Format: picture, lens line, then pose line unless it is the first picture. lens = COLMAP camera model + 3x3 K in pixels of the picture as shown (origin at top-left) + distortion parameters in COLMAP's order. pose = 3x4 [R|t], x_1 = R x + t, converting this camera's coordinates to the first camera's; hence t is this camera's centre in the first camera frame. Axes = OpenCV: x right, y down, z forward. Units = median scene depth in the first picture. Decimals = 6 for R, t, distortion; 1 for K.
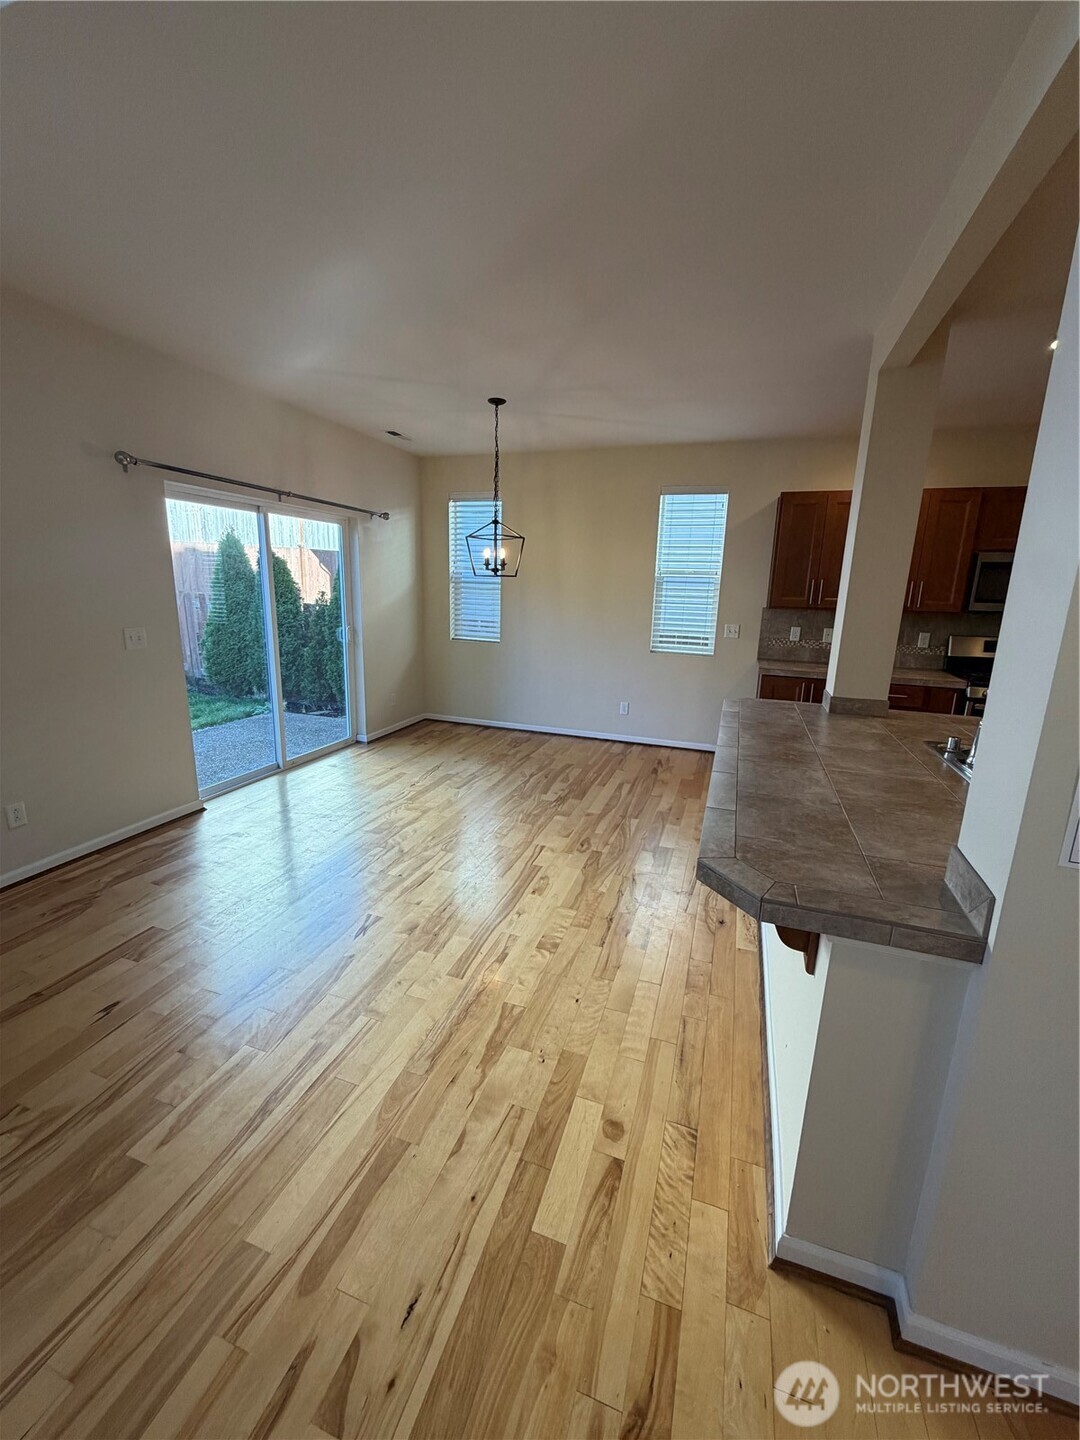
lens RADIAL K [[577.2, 0, 548.9], [0, 577.2, 720.0], [0, 0, 1]] dist [-0.000157, 0.000126]
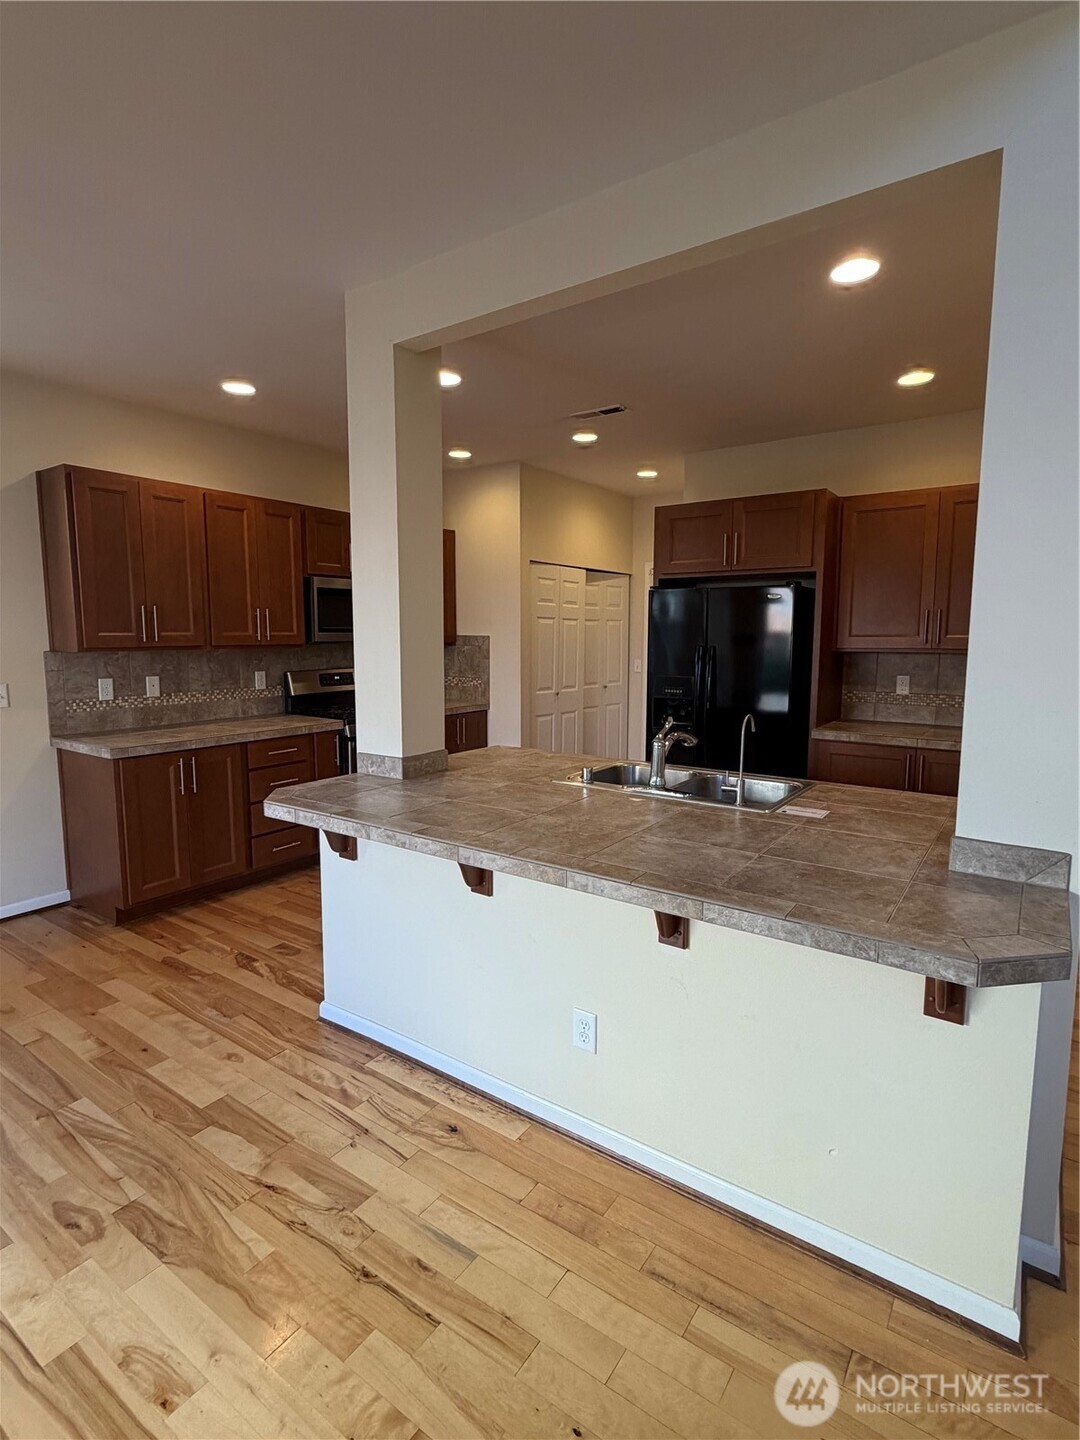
lens RADIAL K [[726.1, 0, 535.9], [0, 726.1, 718.3], [0, 0, 1]] dist [-0.002037, -0.001027]
pose [[0.281006, -0.138085, 0.949720, -0.302729], [0.223124, 0.971878, 0.075289, -0.106766], [-0.933409, 0.190749, 0.303913, 0.470886]]
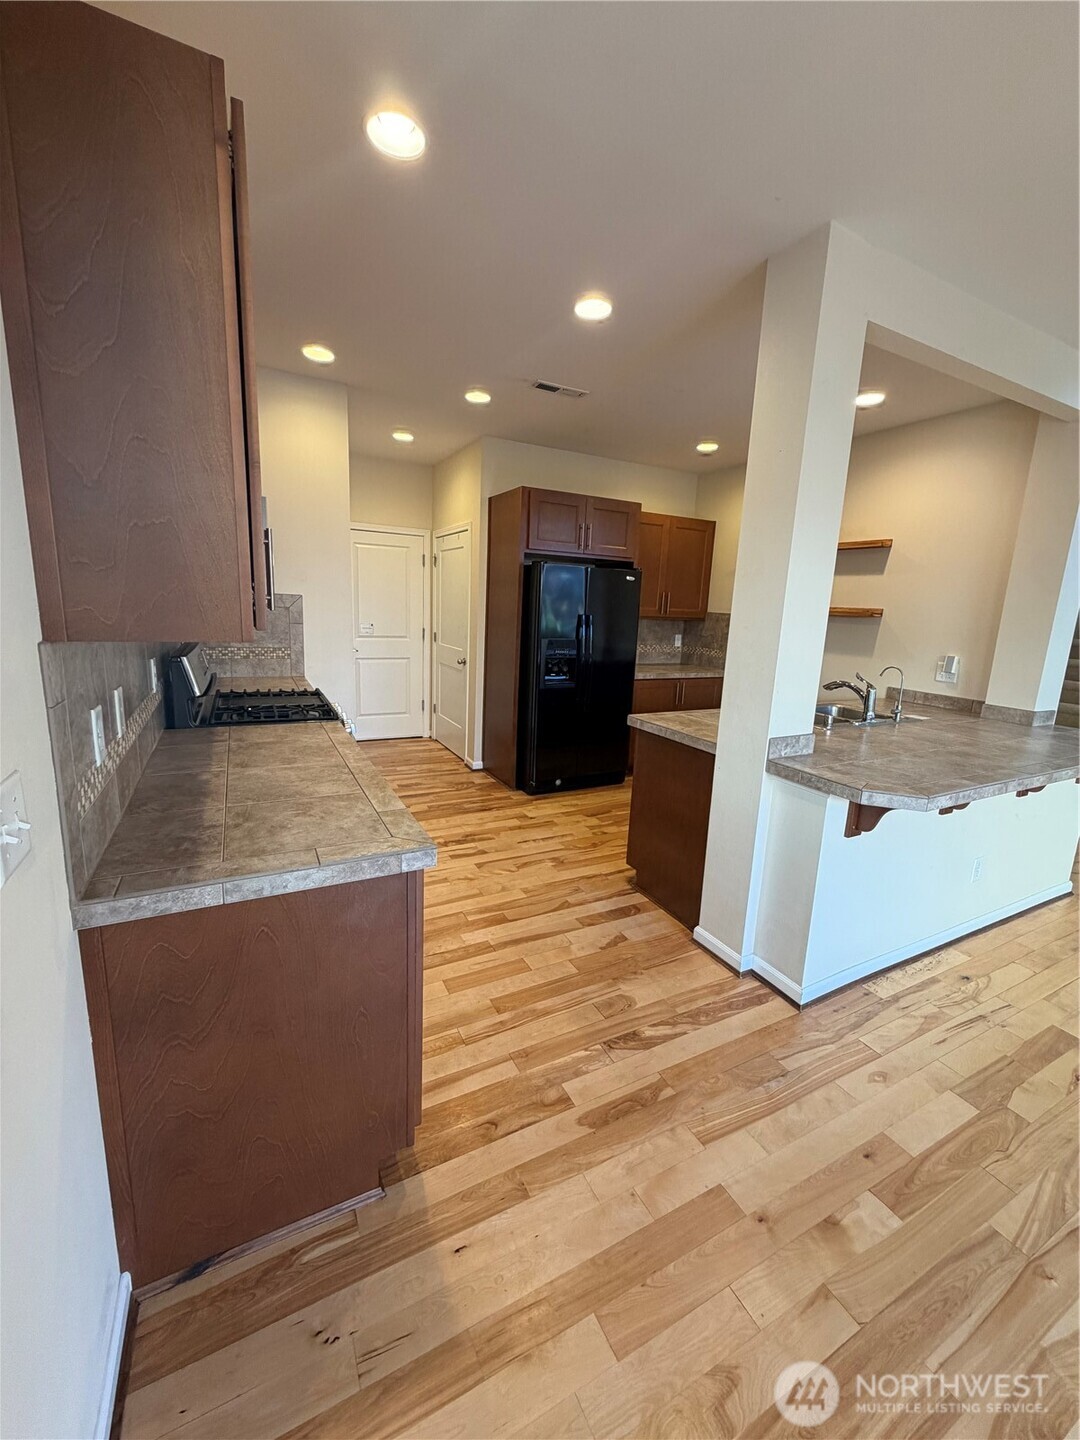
lens RADIAL K [[571.4, 0, 539.0], [0, 571.4, 713.7], [0, 0, 1]] dist [-0.001878, 0.000479]
pose [[-0.718688, -0.188420, 0.669317, 0.212282], [0.098508, 0.925286, 0.366253, -0.340925], [-0.688319, 0.329155, -0.646431, 1.535157]]
